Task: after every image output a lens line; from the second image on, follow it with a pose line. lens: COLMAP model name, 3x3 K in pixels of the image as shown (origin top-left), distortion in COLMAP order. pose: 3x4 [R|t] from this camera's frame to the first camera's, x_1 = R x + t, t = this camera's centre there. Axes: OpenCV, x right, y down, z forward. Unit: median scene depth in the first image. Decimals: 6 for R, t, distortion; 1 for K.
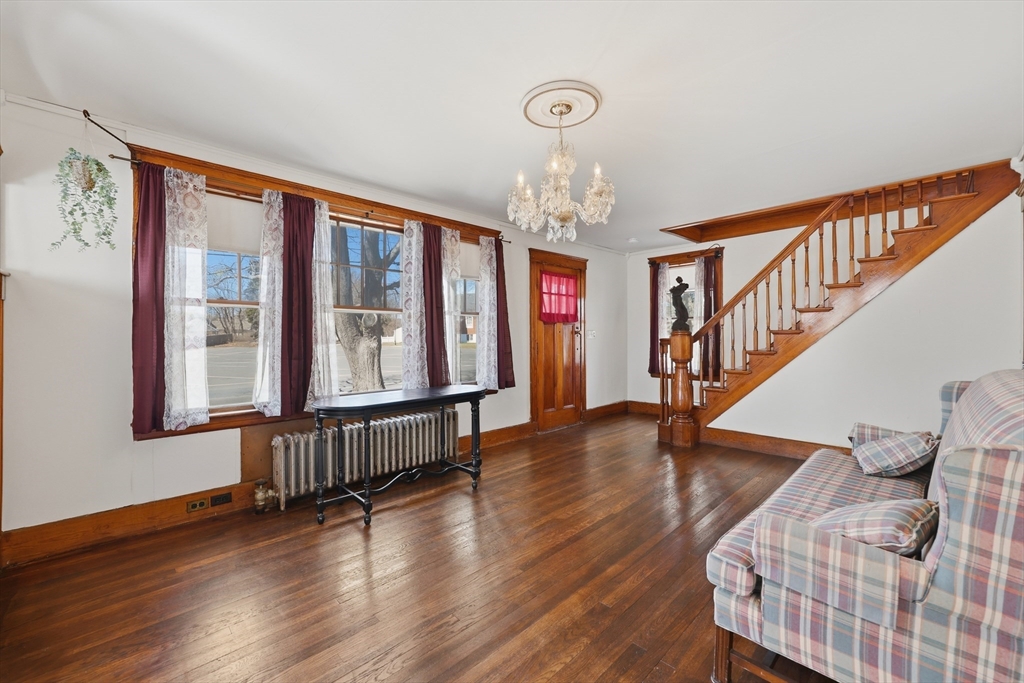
lens RADIAL K [[414.1, 0, 515.6], [0, 414.1, 338.2], [0, 0, 1]] dist [-0.002465, 0.001114]
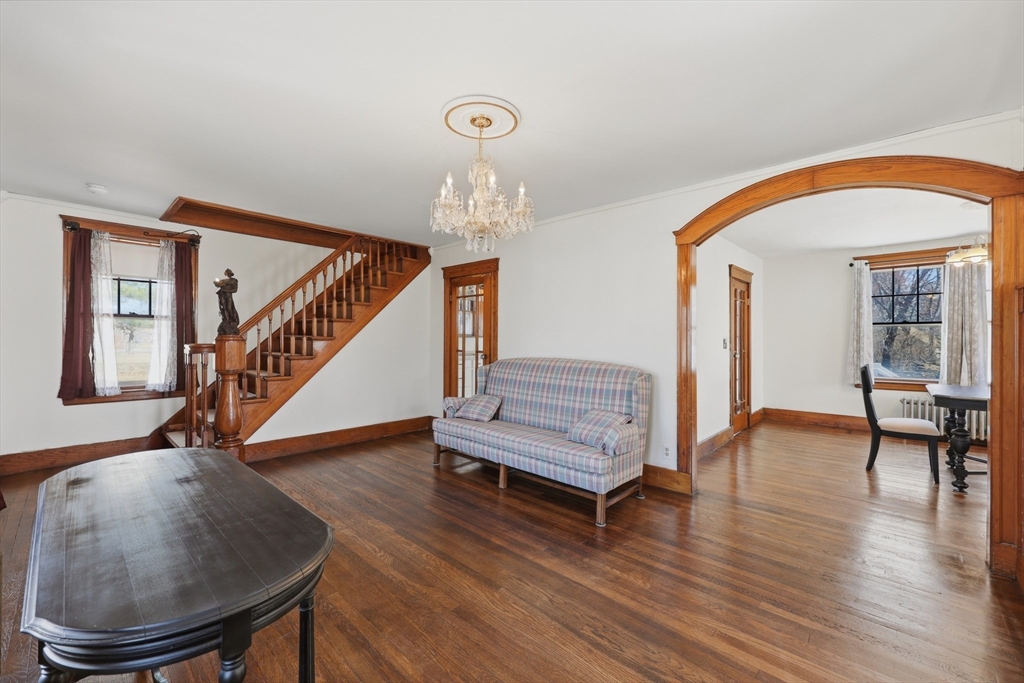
lens RADIAL K [[414.1, 0, 510.9], [0, 414.1, 339.3], [0, 0, 1]] dist [-0.002465, 0.001114]
pose [[-0.040949, 0.005377, 0.999147, -0.529120], [-0.002003, 0.999983, -0.005463, -0.007459], [-0.999159, -0.002225, -0.040937, 0.562082]]
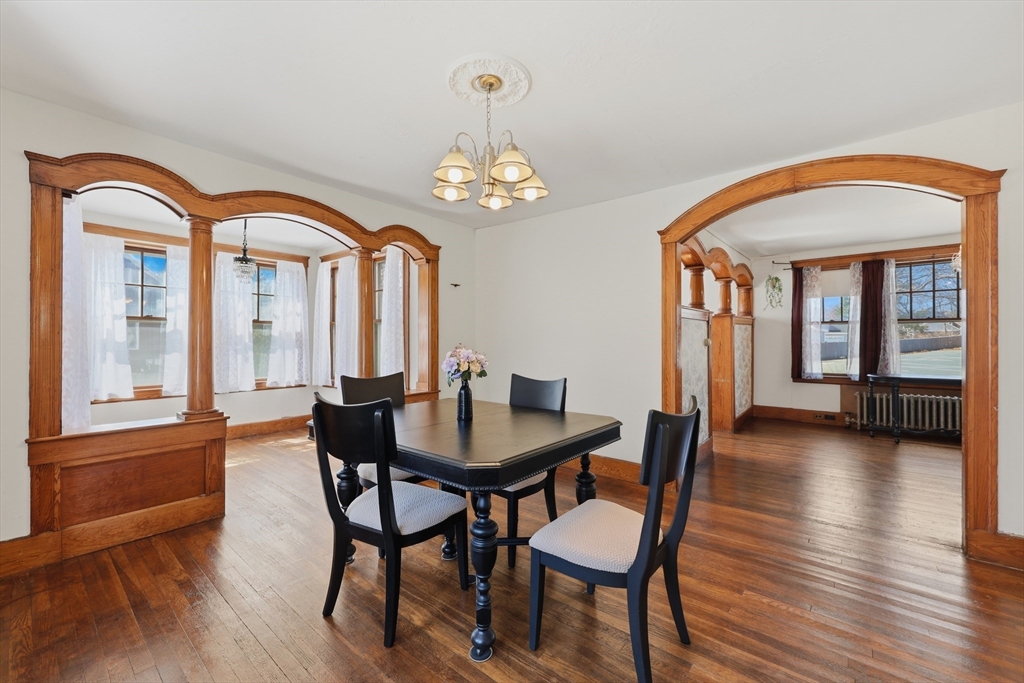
lens RADIAL K [[414.1, 0, 513.8], [0, 414.1, 340.9], [0, 0, 1]] dist [-0.002465, 0.001114]
pose [[0.097878, -0.001861, -0.995197, 0.864958], [0.000095, 0.999998, -0.001861, 0.005762], [0.995198, 0.000087, 0.097878, -0.564443]]
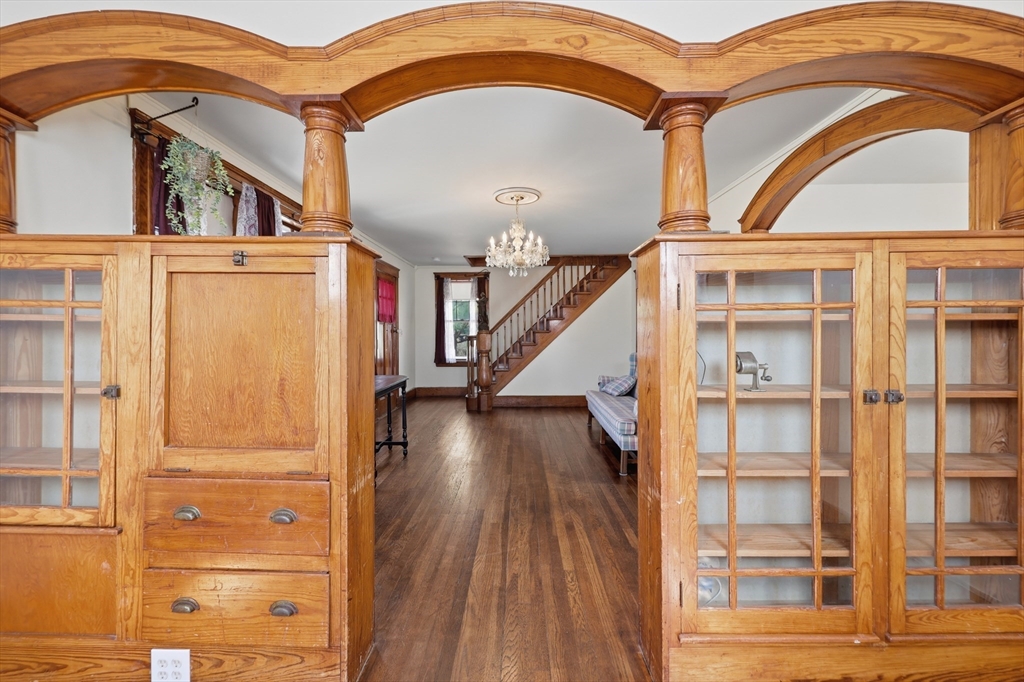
lens RADIAL K [[414.1, 0, 513.3], [0, 414.1, 338.6], [0, 0, 1]] dist [-0.002465, 0.001114]
pose [[0.715102, -0.004705, 0.699005, -0.626848], [0.002897, 0.999989, 0.003767, 0.007193], [-0.699014, -0.000668, 0.715107, -0.115347]]
